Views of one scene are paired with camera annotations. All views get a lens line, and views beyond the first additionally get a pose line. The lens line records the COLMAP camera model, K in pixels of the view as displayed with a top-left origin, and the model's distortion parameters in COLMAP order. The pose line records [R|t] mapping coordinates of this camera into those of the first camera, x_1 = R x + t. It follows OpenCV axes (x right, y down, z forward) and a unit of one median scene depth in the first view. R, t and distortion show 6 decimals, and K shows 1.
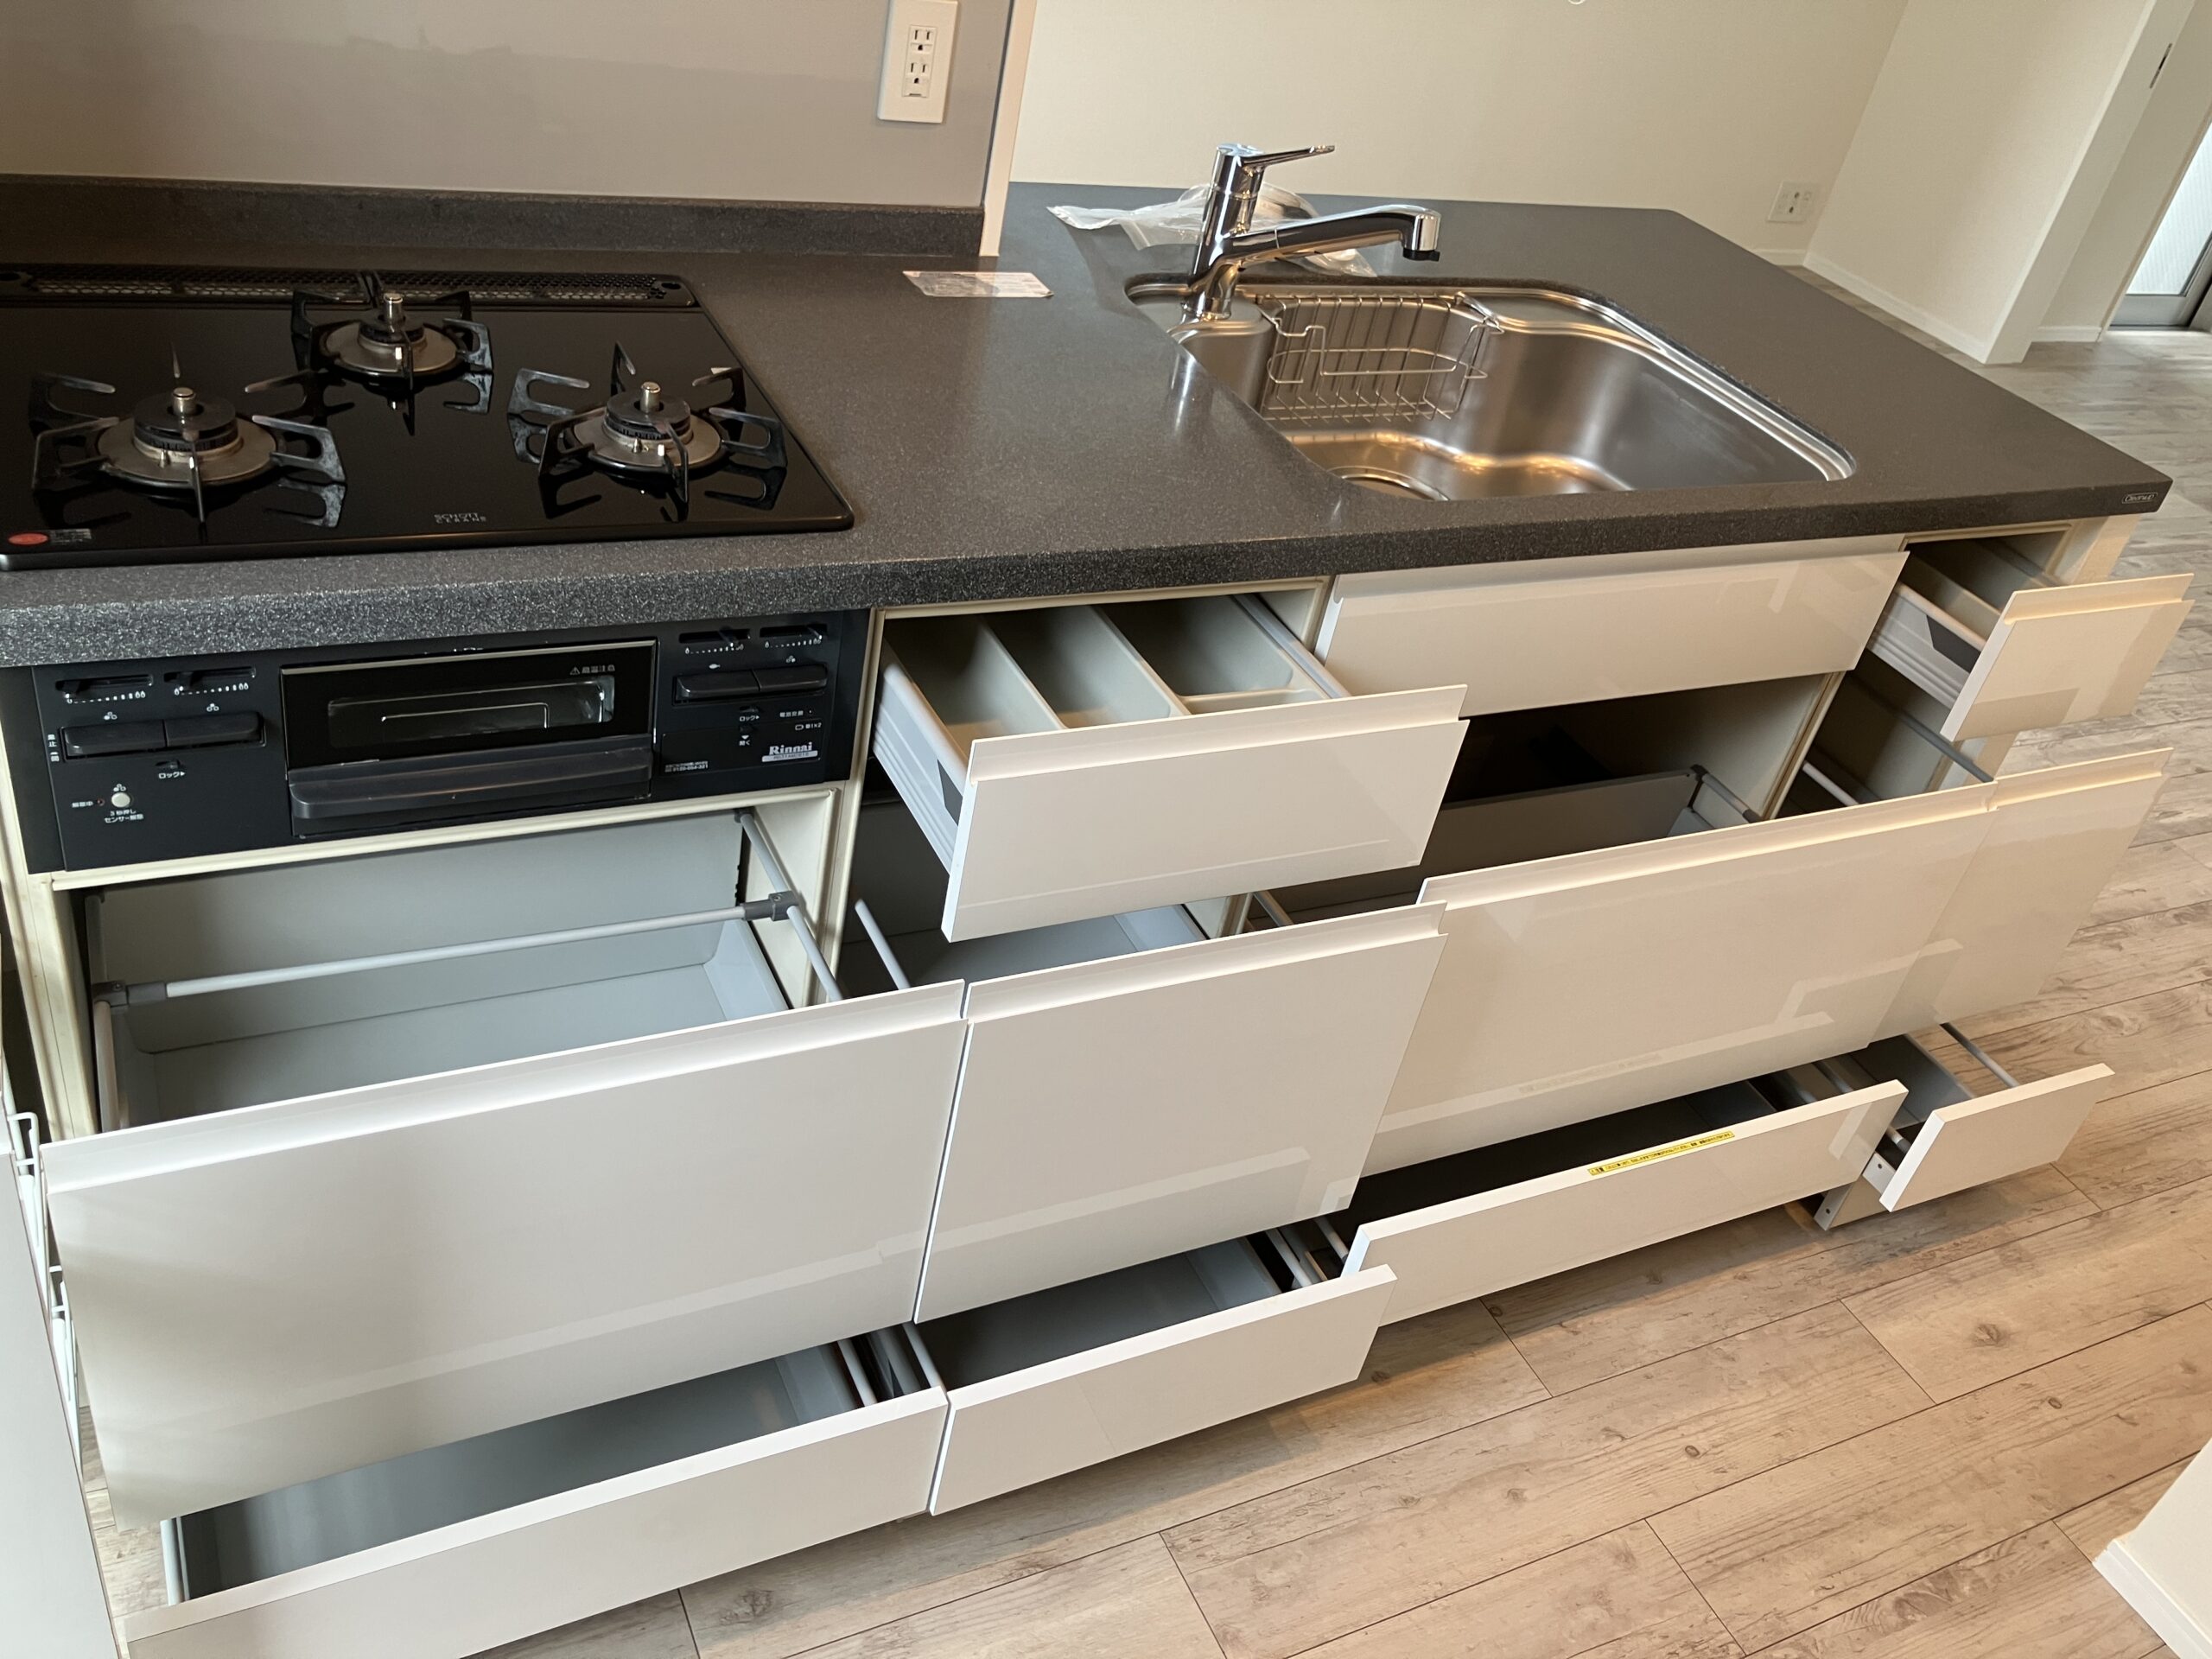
lens RADIAL K [[1830.8, 0, 1106.0], [0, 1830.8, 829.5], [0, 0, 1]] dist [0.016153, 0.005758]
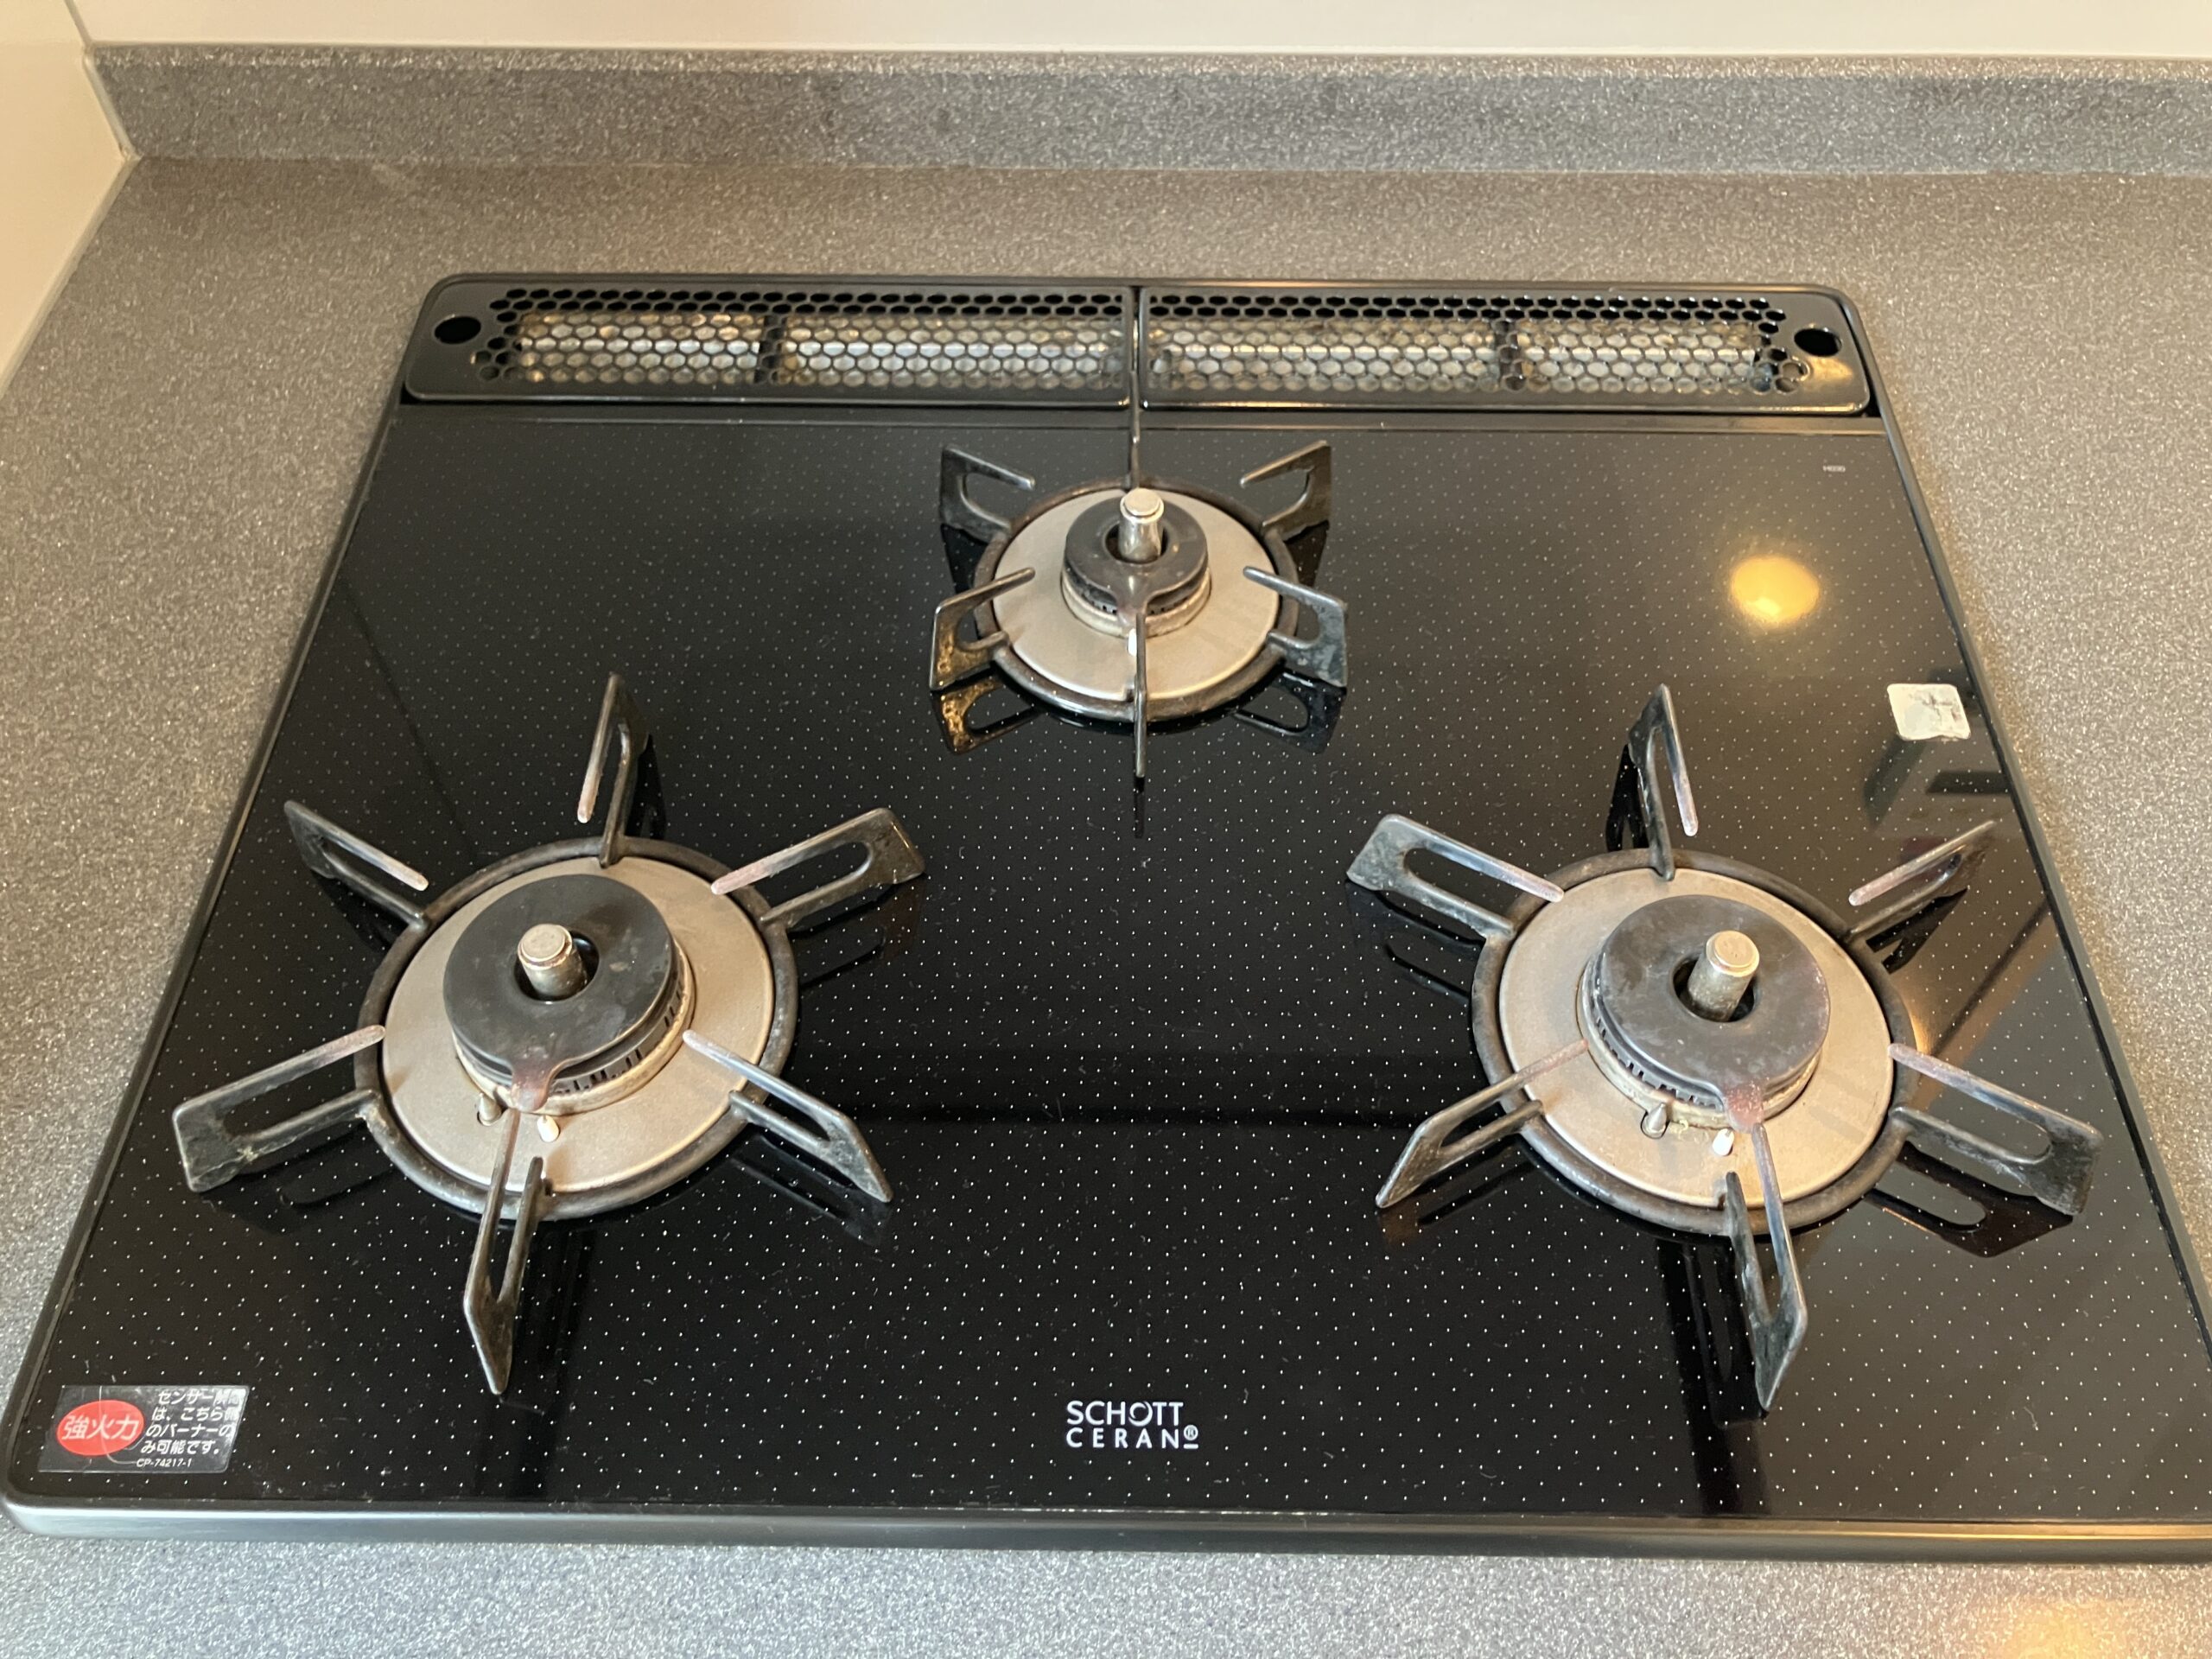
lens RADIAL K [[1830.8, 0, 1106.0], [0, 1830.8, 829.5], [0, 0, 1]] dist [0.016153, 0.005758]
pose [[0.876064, 0.249782, -0.412456, -0.178644], [-0.125661, 0.944081, 0.304827, -0.298536], [0.465533, -0.215218, 0.858464, 0.542580]]
